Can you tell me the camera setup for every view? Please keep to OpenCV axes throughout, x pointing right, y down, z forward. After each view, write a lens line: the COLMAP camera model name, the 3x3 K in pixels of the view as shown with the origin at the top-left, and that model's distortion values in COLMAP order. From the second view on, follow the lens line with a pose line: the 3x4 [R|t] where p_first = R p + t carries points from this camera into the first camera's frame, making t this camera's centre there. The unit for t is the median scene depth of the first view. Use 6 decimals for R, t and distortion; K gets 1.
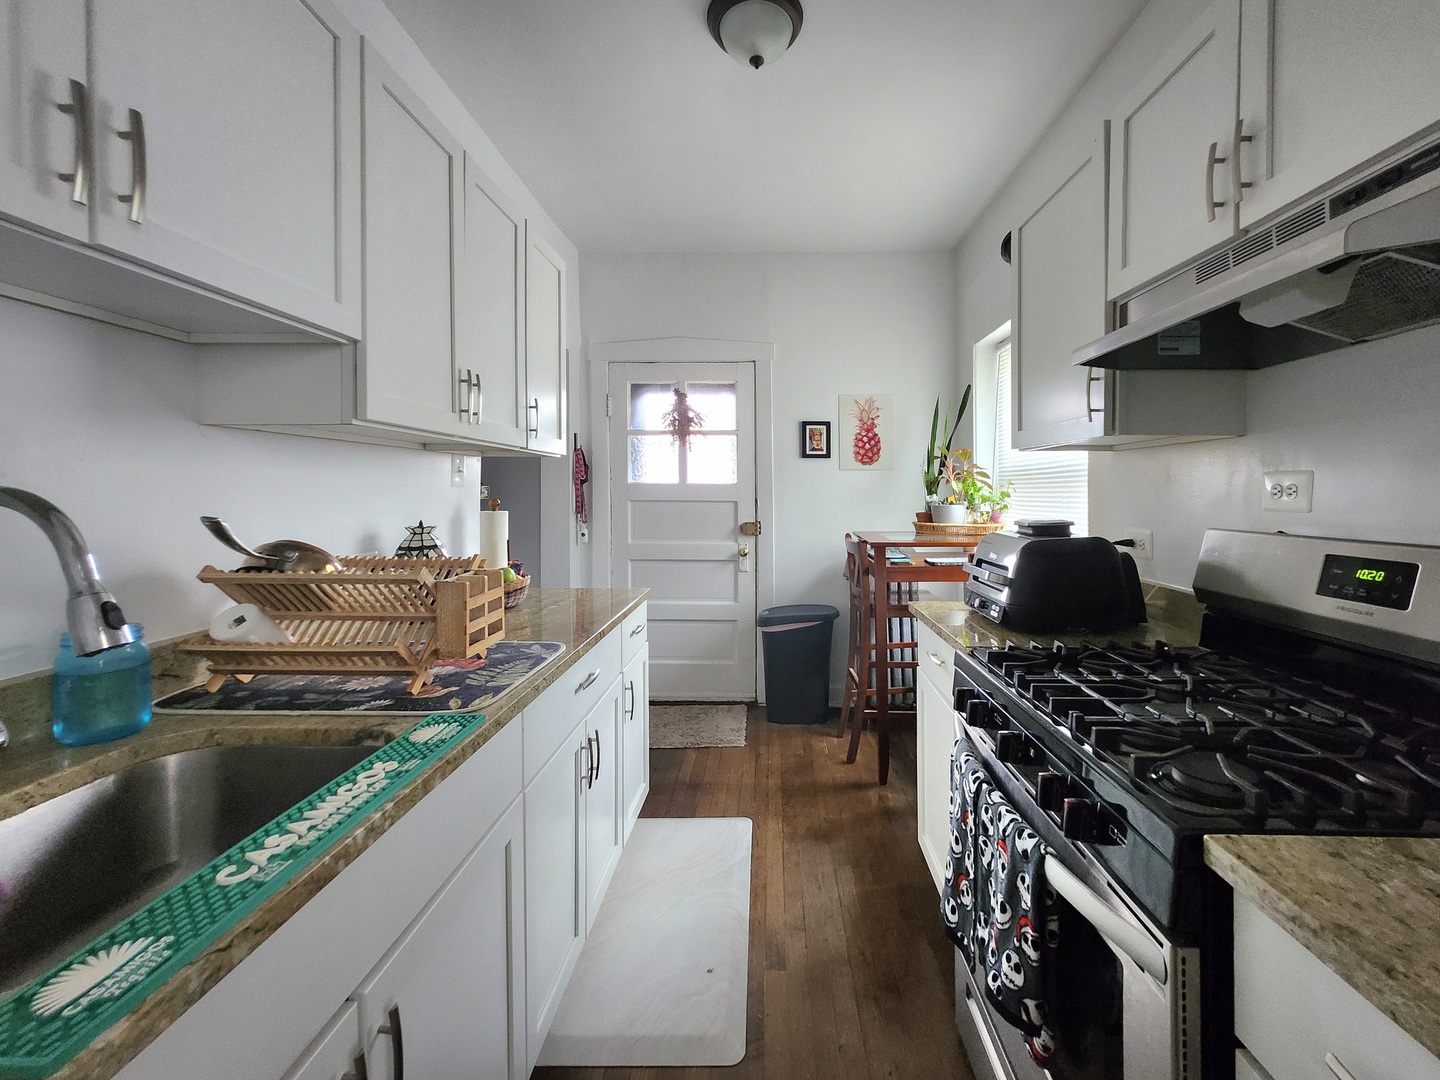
lens RADIAL K [[585.9, 0, 722.5], [0, 585.9, 496.1], [0, 0, 1]] dist [0.000354, 0.000228]
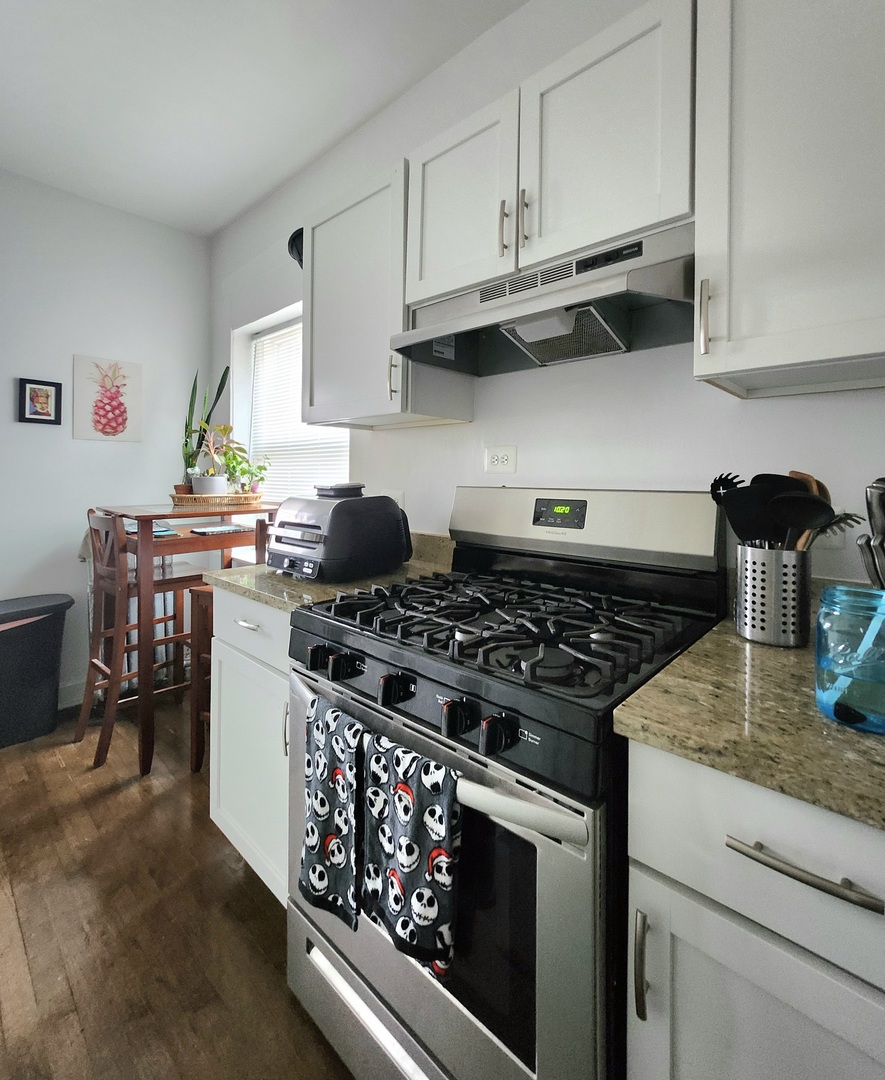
lens RADIAL K [[503.0, 0, 441.3], [0, 503.0, 474.7], [0, 0, 1]] dist [-0.000266, 0.000185]
pose [[0.633574, 0.012623, 0.773579, -0.120278], [-0.008537, 0.999920, -0.009324, 0.039958], [-0.773635, -0.000697, 0.633632, 0.281626]]
